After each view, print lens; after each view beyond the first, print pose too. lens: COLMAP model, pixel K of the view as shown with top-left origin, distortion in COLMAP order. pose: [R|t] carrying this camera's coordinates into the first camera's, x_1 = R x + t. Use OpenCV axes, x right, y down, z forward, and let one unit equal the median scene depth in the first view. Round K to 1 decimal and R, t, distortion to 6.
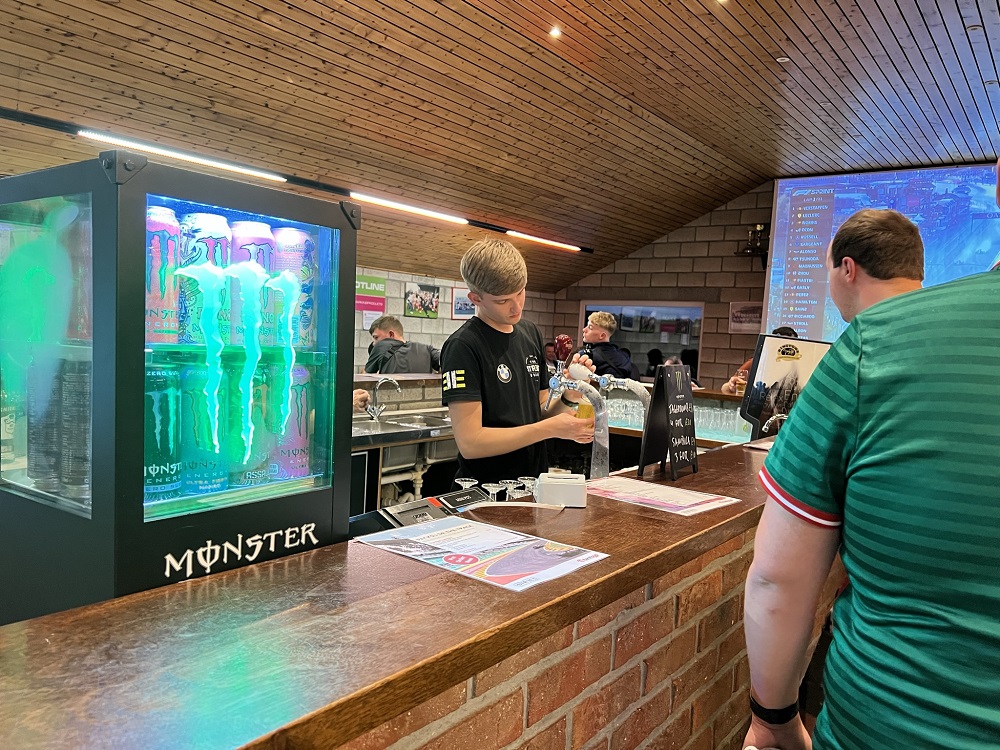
lens RADIAL K [[762.9, 0, 500.9], [0, 762.9, 378.6], [0, 0, 1]] dist [-0.002610, -0.006609]
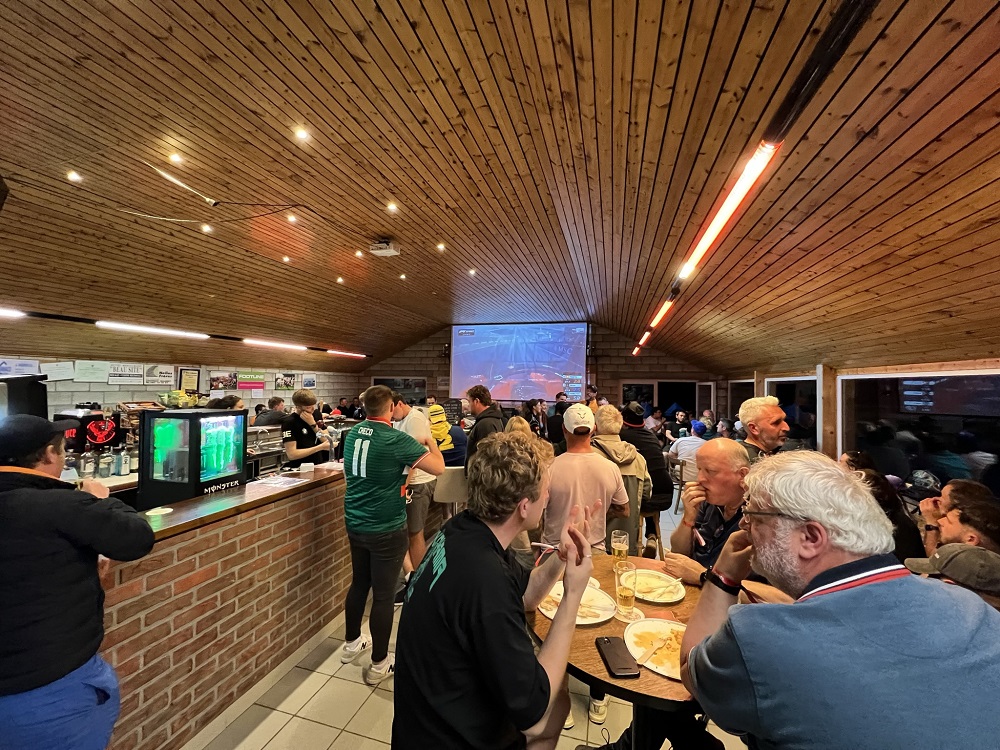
lens RADIAL K [[403.7, 0, 495.8], [0, 403.7, 370.6], [0, 0, 1]] dist [-0.000992, 0.000161]
pose [[0.933886, -0.024017, 0.356764, 0.084124], [0.054442, 0.995660, -0.075484, -0.047535], [-0.353402, 0.089917, 0.931140, -0.442815]]
